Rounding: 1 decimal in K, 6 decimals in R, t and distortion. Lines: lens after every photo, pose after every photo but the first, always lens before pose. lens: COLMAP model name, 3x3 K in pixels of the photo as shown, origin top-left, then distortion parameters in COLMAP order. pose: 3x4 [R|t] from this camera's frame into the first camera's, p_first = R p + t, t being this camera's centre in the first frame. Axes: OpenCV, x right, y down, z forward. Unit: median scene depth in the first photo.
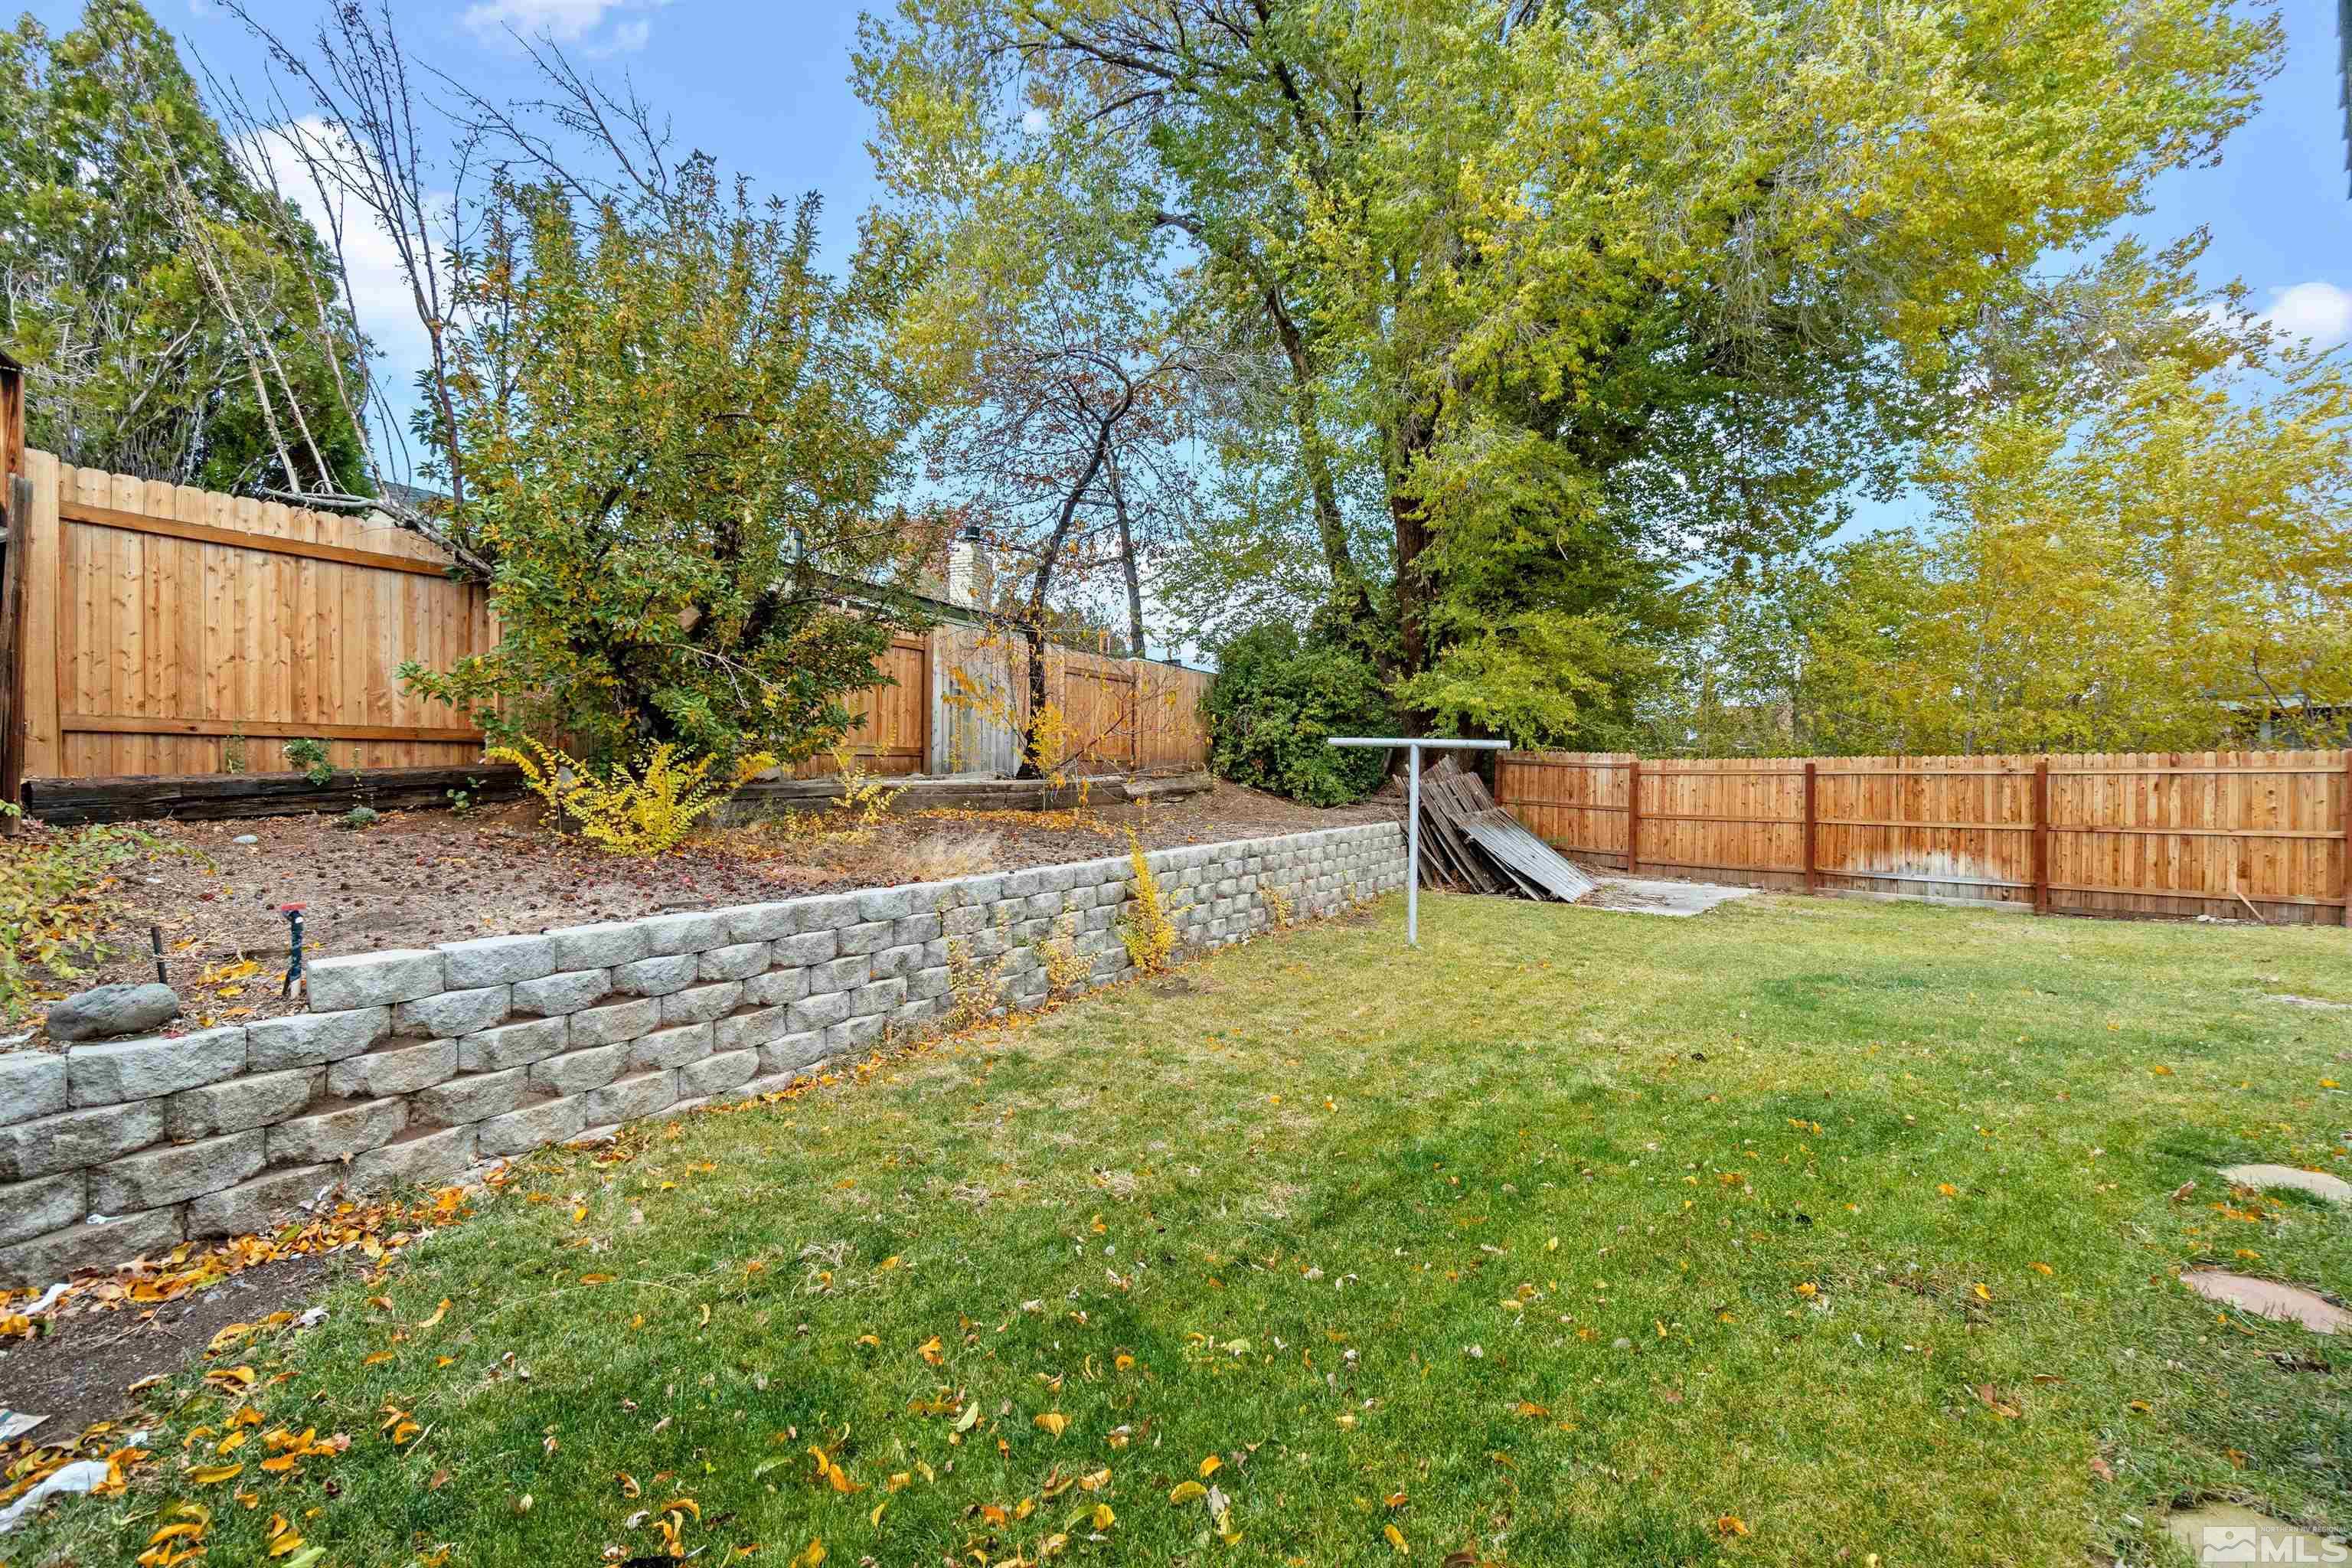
lens RADIAL K [[1015.5, 0, 1183.3], [0, 1015.5, 778.7], [0, 0, 1]] dist [-0.010424, 0.002663]
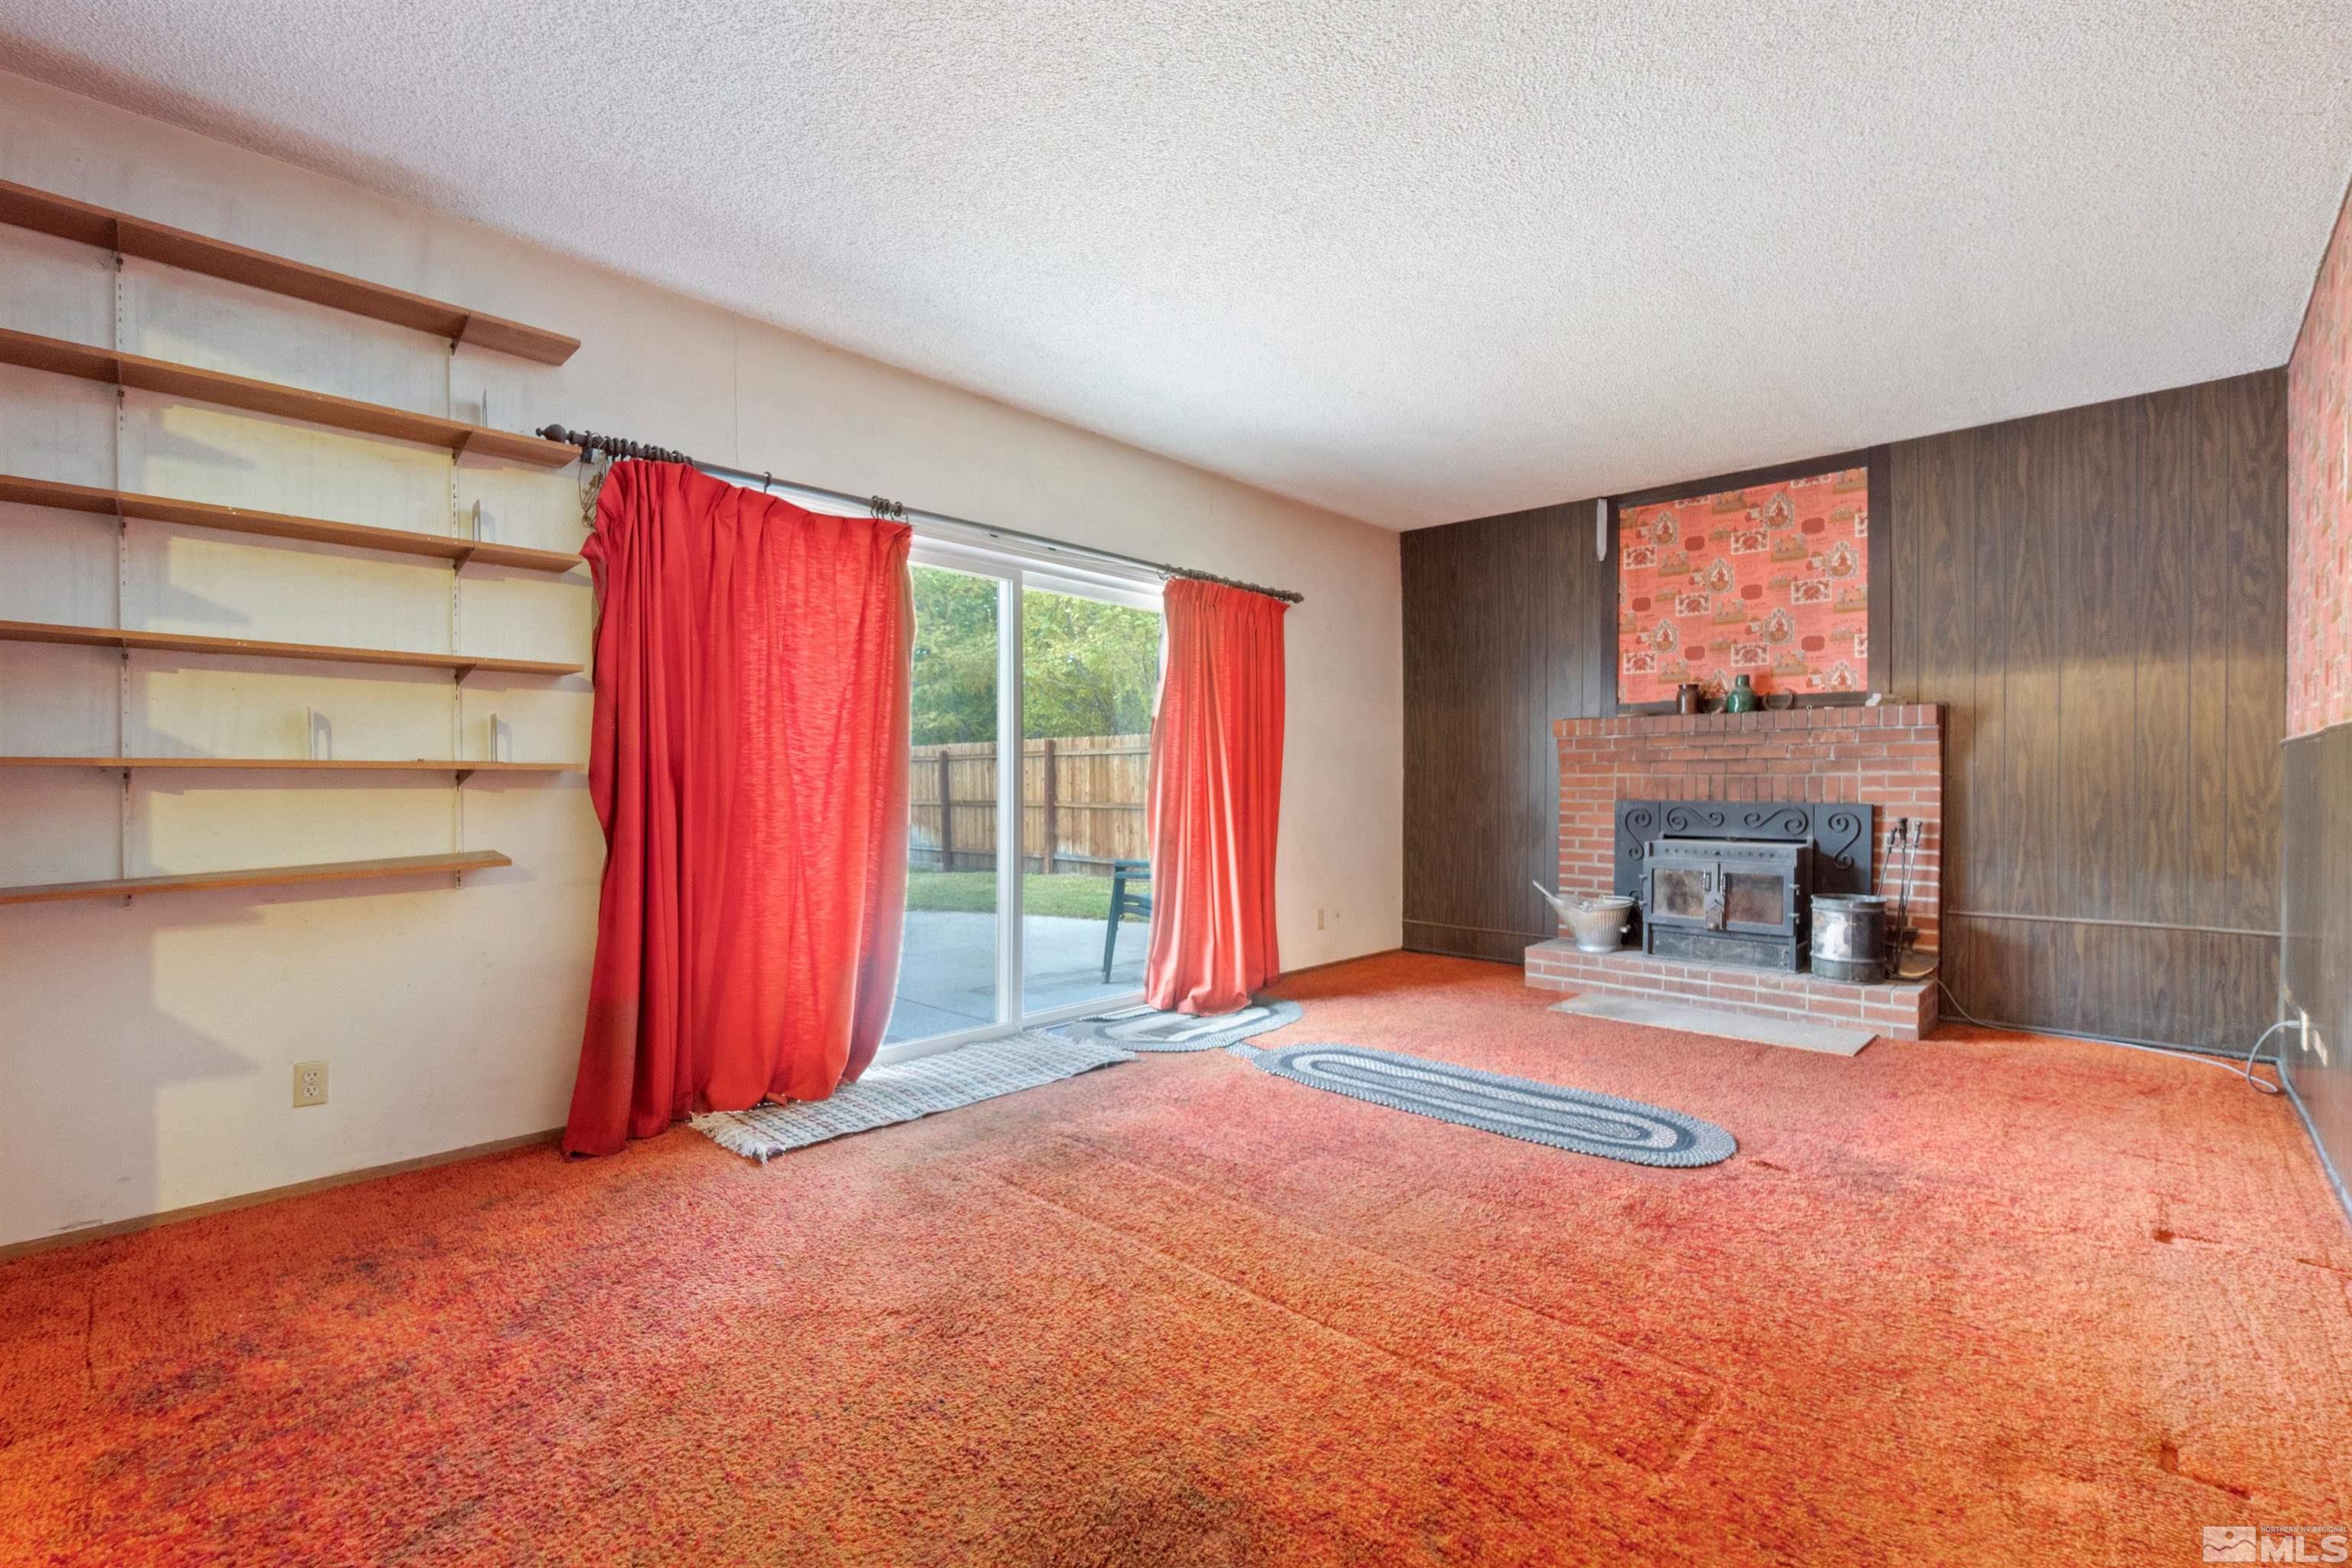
lens RADIAL K [[1015.5, 0, 1144.3], [0, 1015.5, 802.1], [0, 0, 1]] dist [-0.010424, 0.002663]
pose [[0.999497, -0.004826, 0.031339, 1.016049], [0.004474, 0.999926, 0.011302, 0.033508], [-0.031391, -0.011156, 0.999445, -0.250433]]
